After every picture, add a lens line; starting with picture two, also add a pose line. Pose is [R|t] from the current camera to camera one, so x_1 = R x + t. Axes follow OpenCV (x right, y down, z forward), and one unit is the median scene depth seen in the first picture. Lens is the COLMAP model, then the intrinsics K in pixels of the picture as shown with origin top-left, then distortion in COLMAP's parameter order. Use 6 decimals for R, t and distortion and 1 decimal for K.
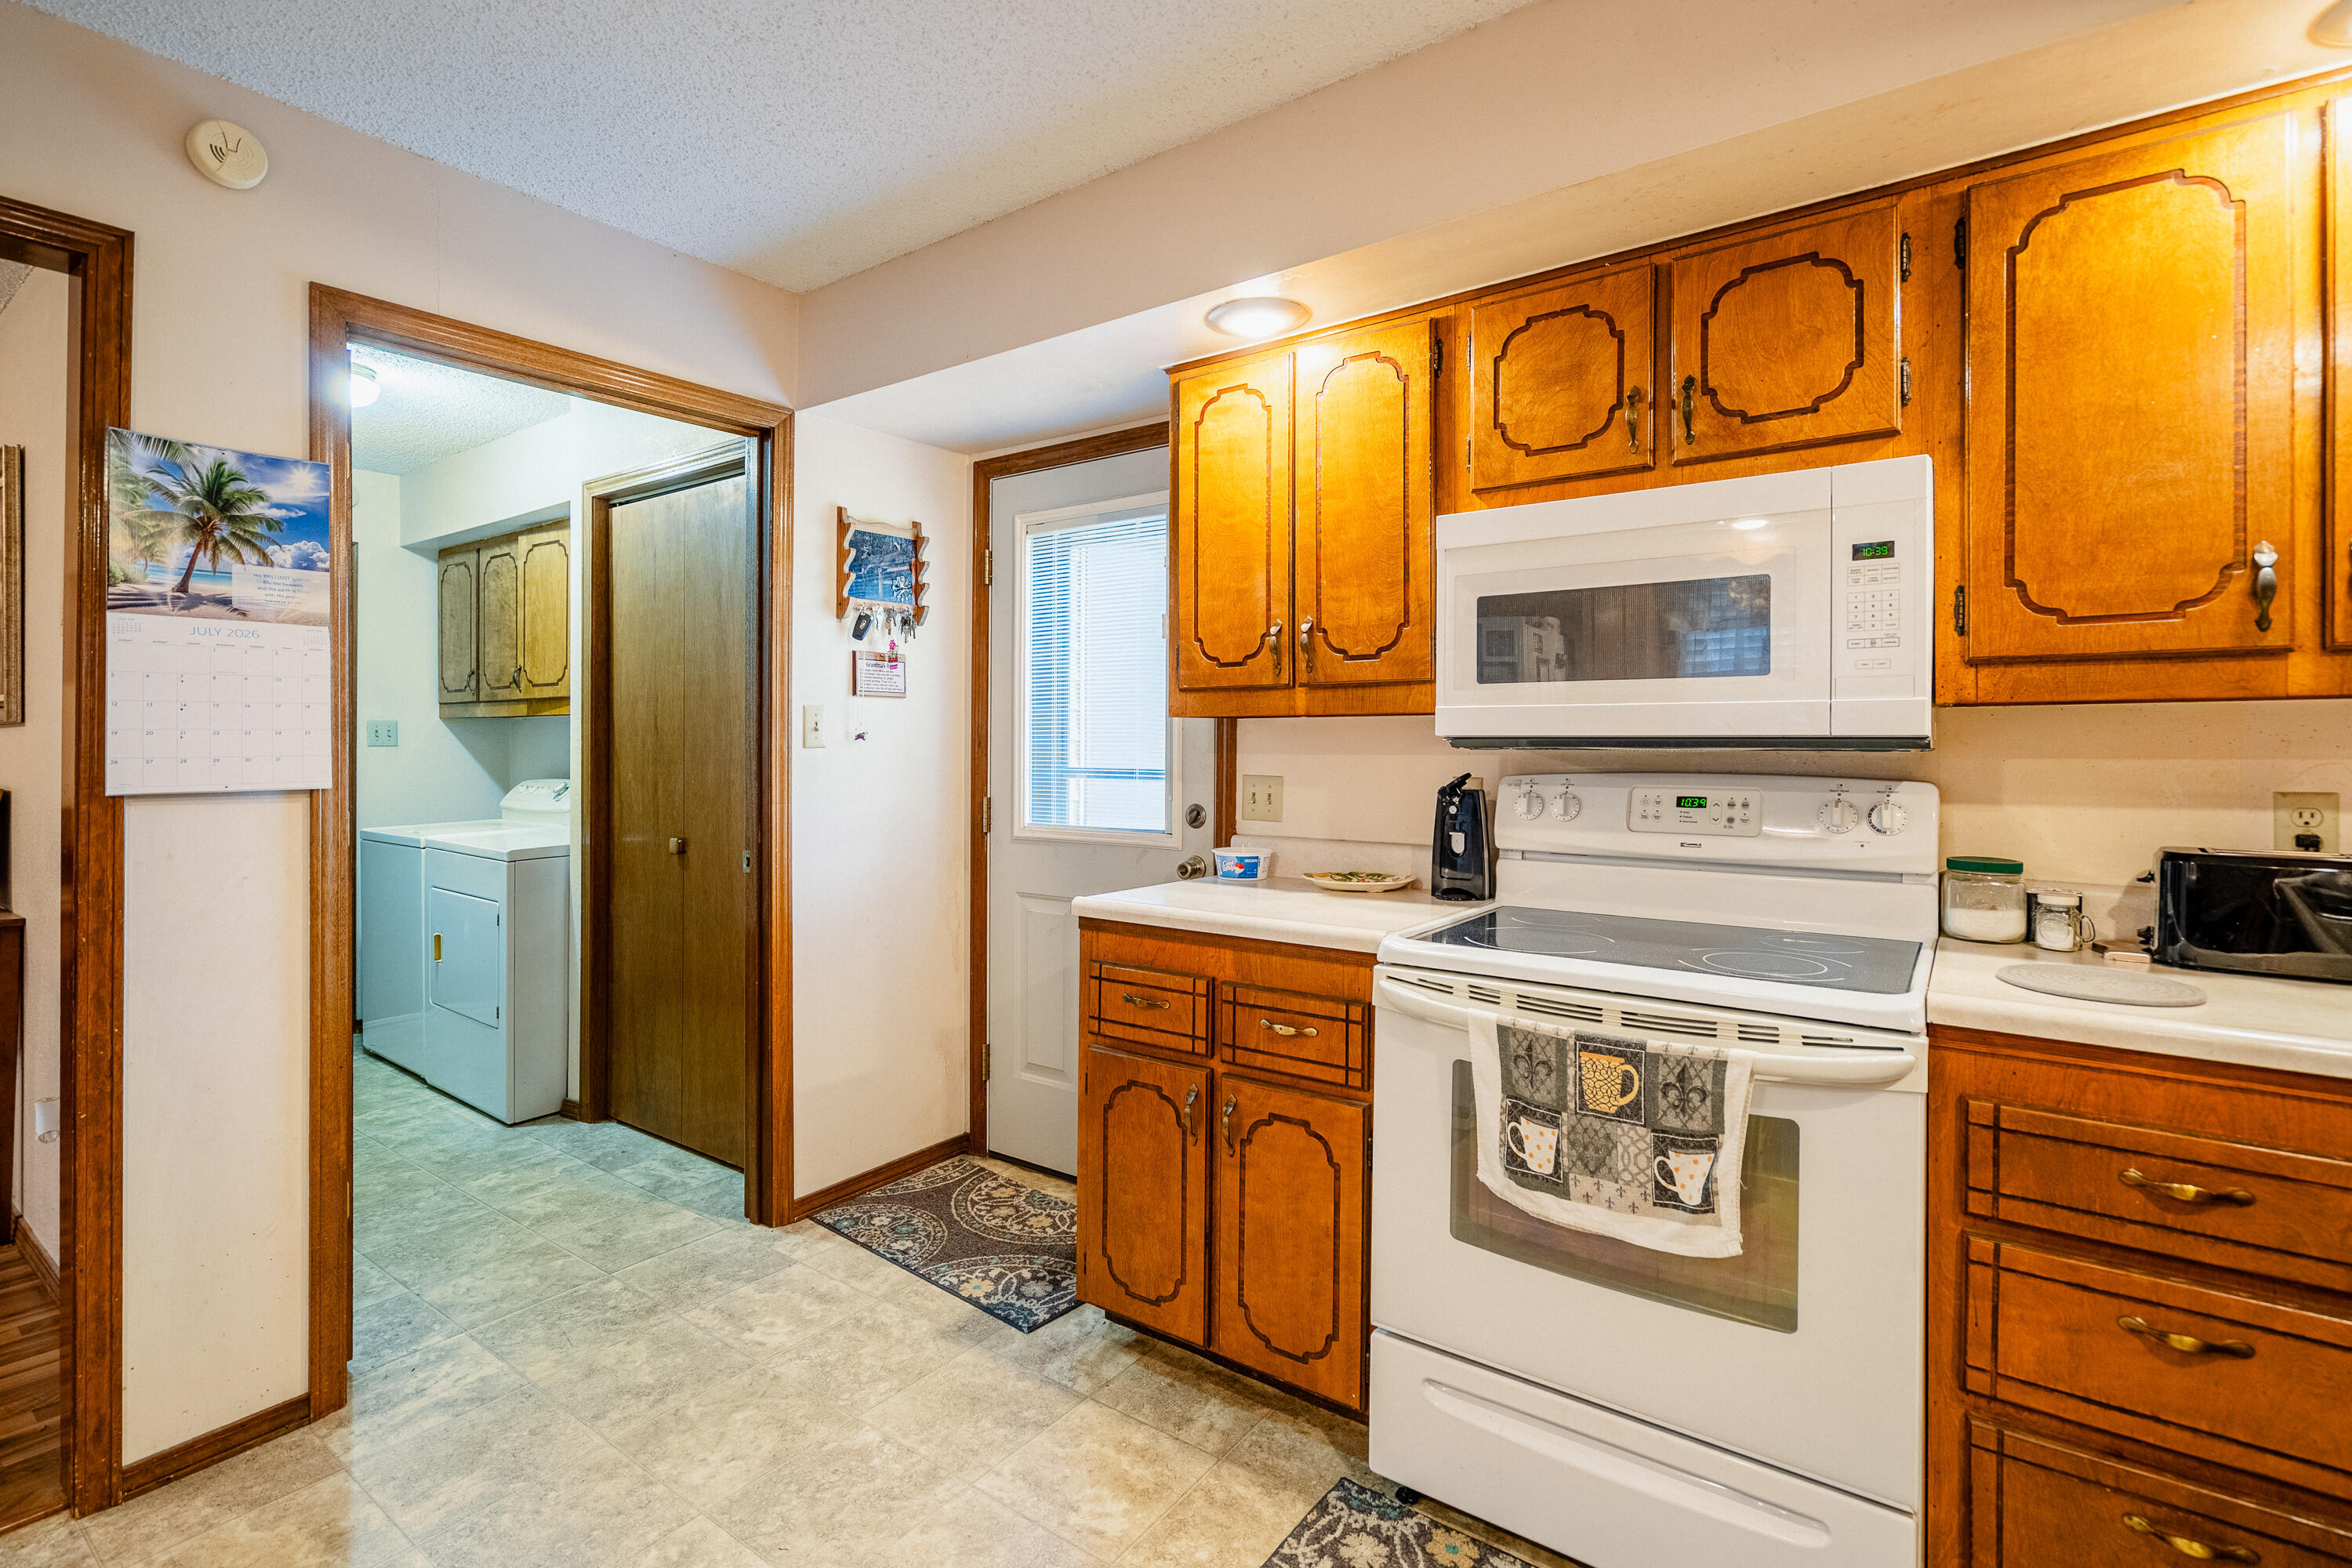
lens RADIAL K [[1108.5, 0, 1187.5], [0, 1108.5, 734.6], [0, 0, 1]] dist [-0.009851, 0.004181]
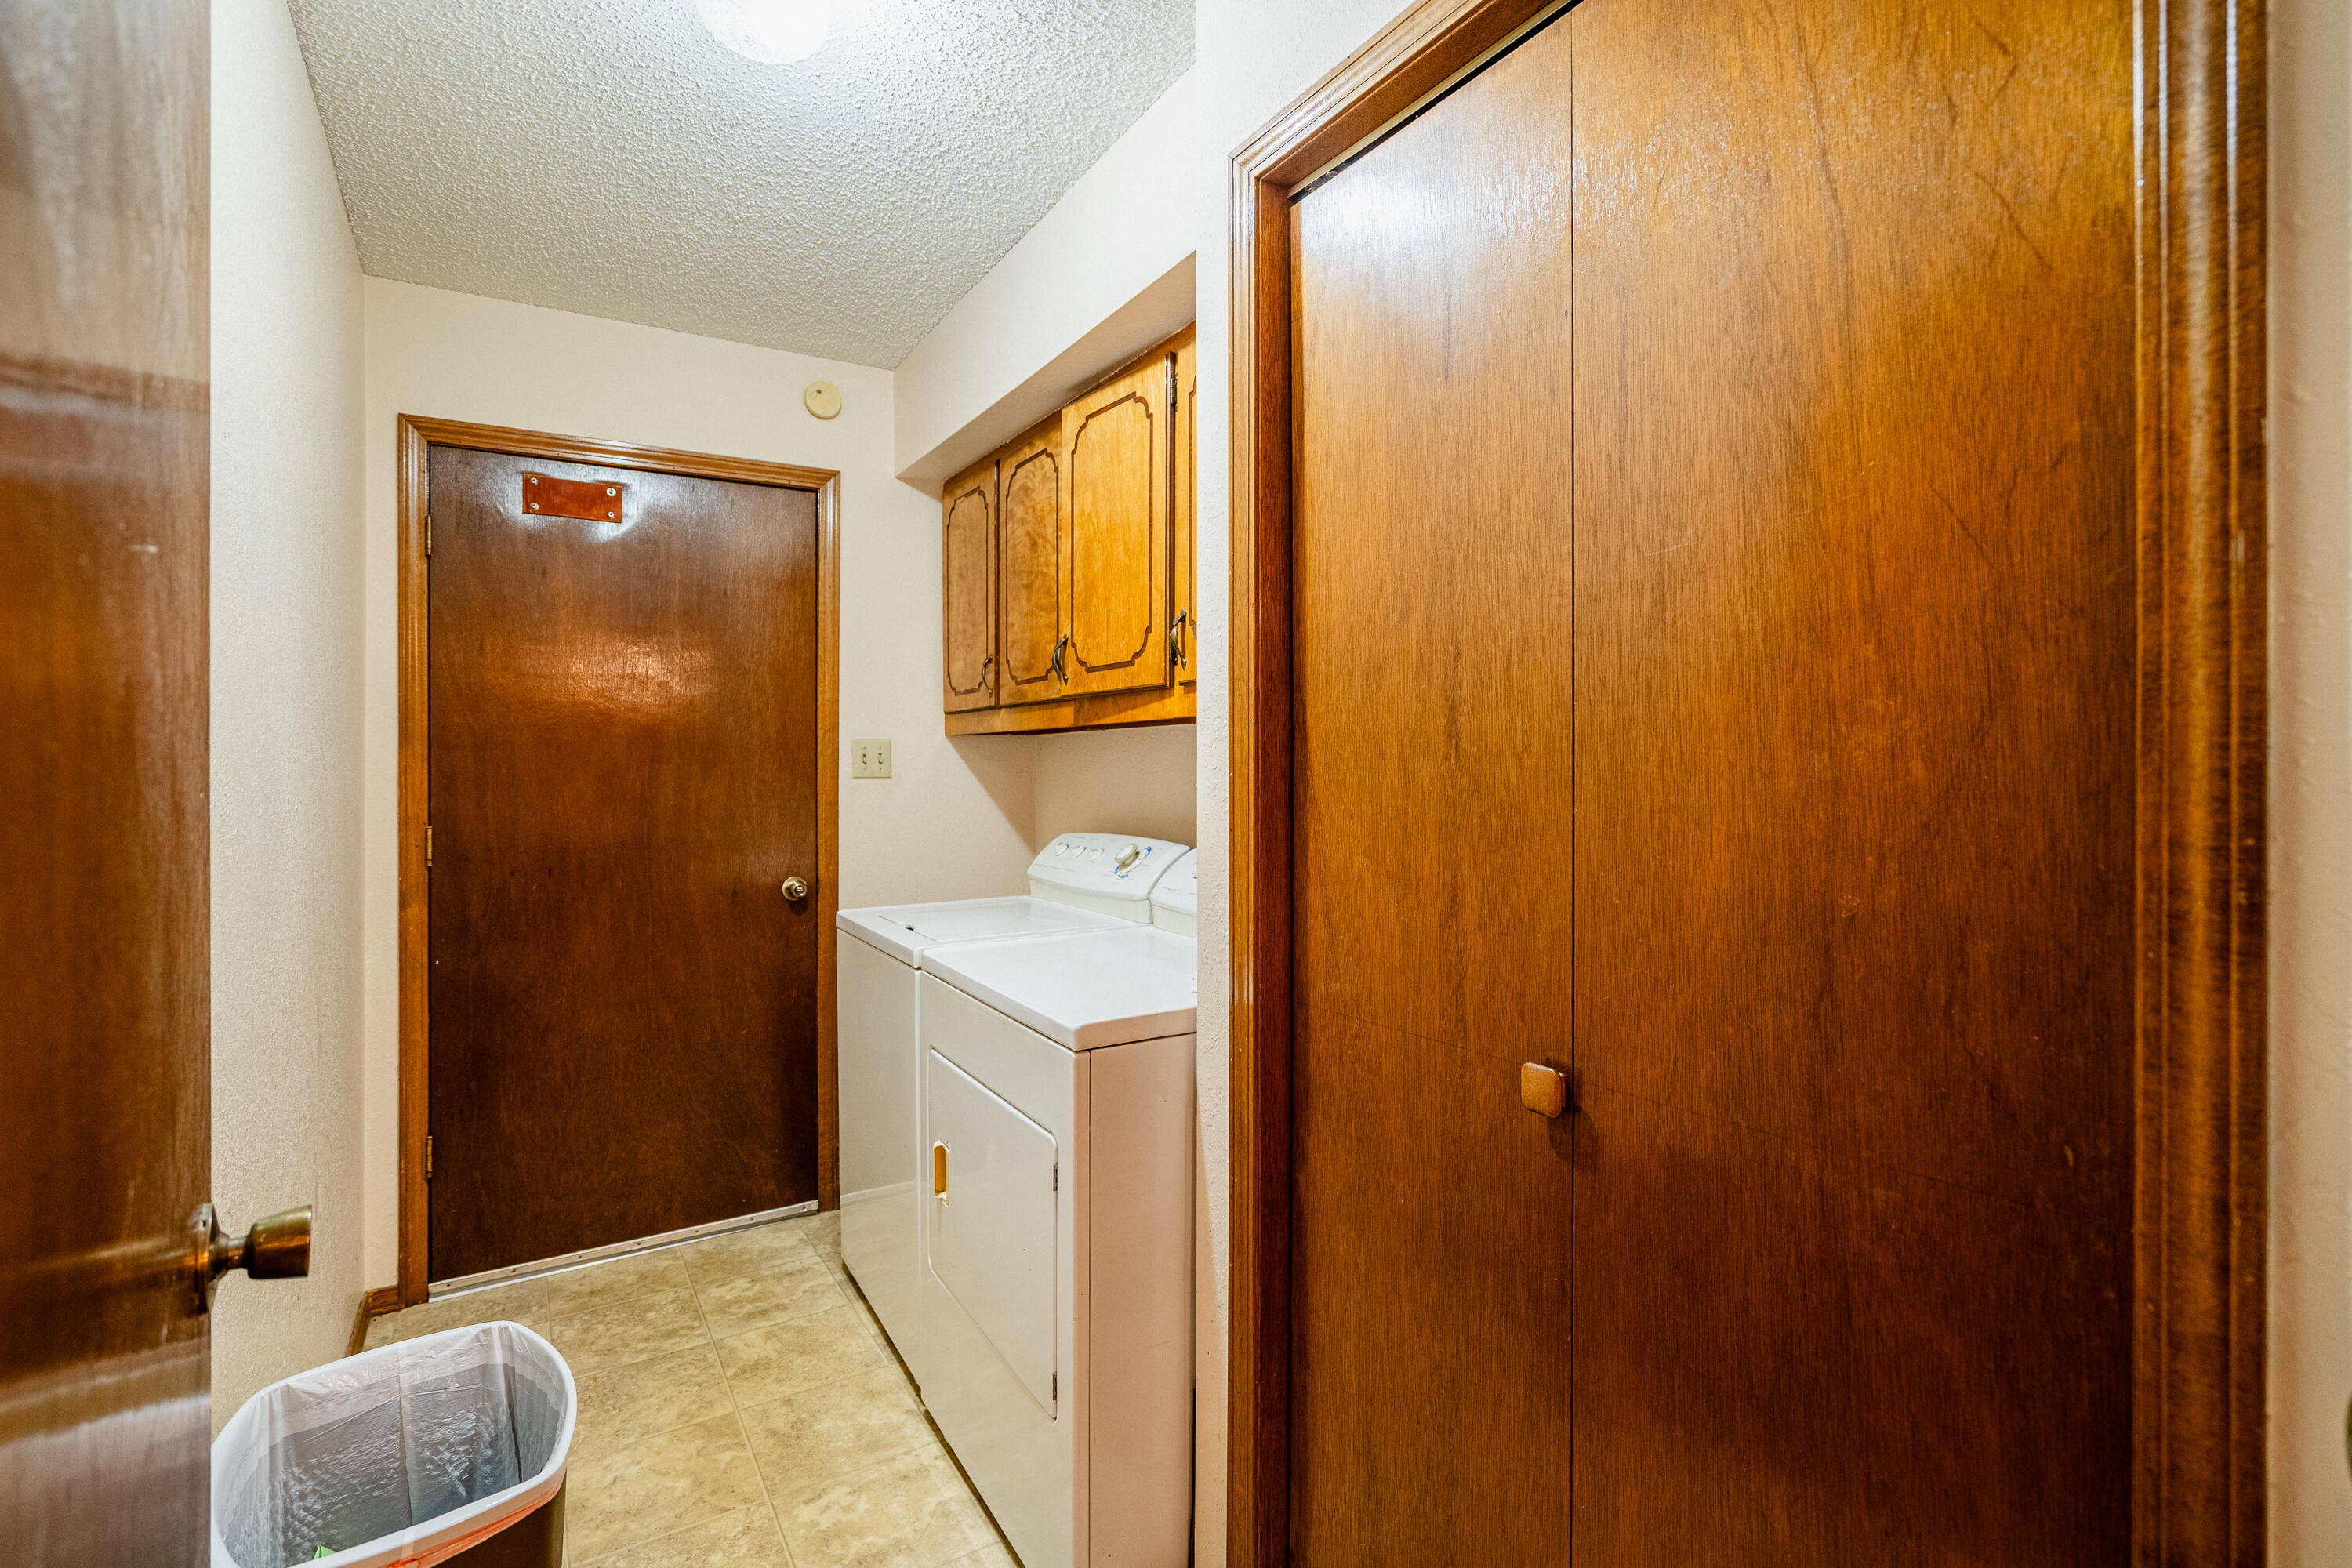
lens RADIAL K [[1108.5, 0, 1173.5], [0, 1108.5, 774.2], [0, 0, 1]] dist [-0.009851, 0.004181]
pose [[0.922996, 0.004373, -0.384784, -0.329077], [-0.001267, 0.999965, 0.008326, 0.002995], [0.384807, -0.007197, 0.922969, 0.489911]]
